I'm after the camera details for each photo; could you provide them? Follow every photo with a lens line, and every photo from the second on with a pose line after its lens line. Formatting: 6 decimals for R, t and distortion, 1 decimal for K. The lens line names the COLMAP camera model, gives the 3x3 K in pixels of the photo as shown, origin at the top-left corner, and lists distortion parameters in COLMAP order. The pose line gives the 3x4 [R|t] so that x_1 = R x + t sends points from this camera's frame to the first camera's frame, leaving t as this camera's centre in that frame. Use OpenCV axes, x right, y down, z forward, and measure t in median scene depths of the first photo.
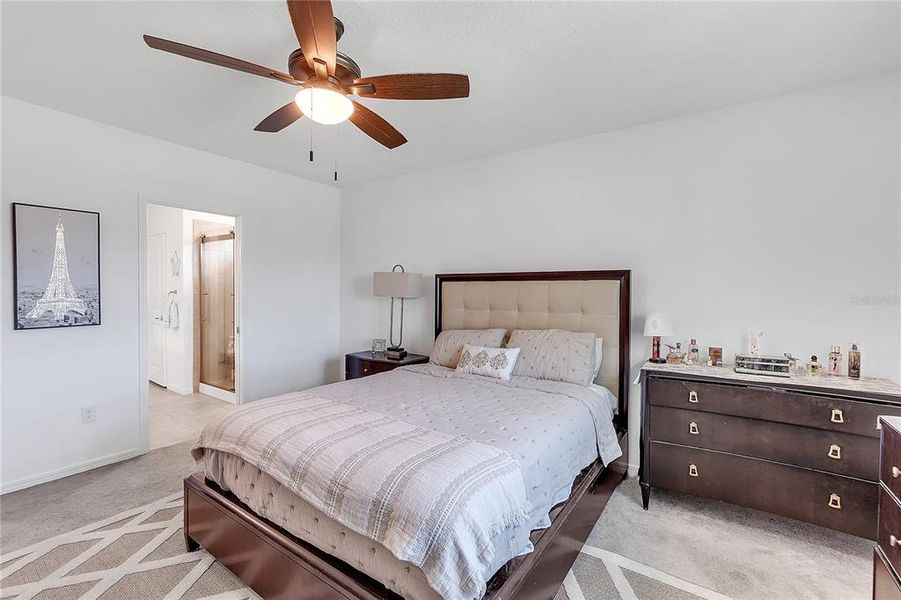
lens RADIAL K [[390.4, 0, 449.2], [0, 390.4, 300.1], [0, 0, 1]] dist [-0.010052, 0.000030]
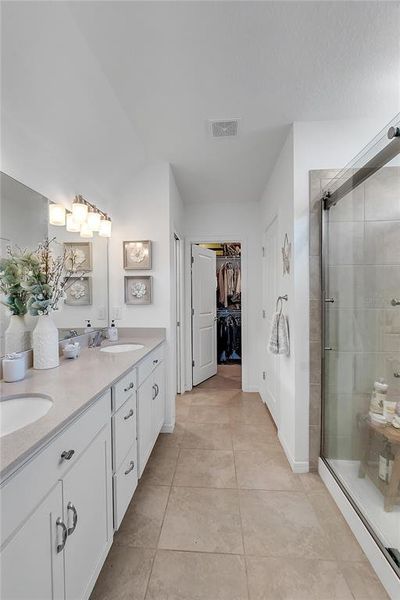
lens RADIAL K [[260.0, 0, 198.1], [0, 260.0, 299.0], [0, 0, 1]] dist [-0.010052, 0.000030]
pose [[0.518591, 0.001531, -0.855021, -0.410555], [-0.006052, 0.999980, -0.001880, -0.017683], [0.855001, 0.006149, 0.518590, 0.650259]]
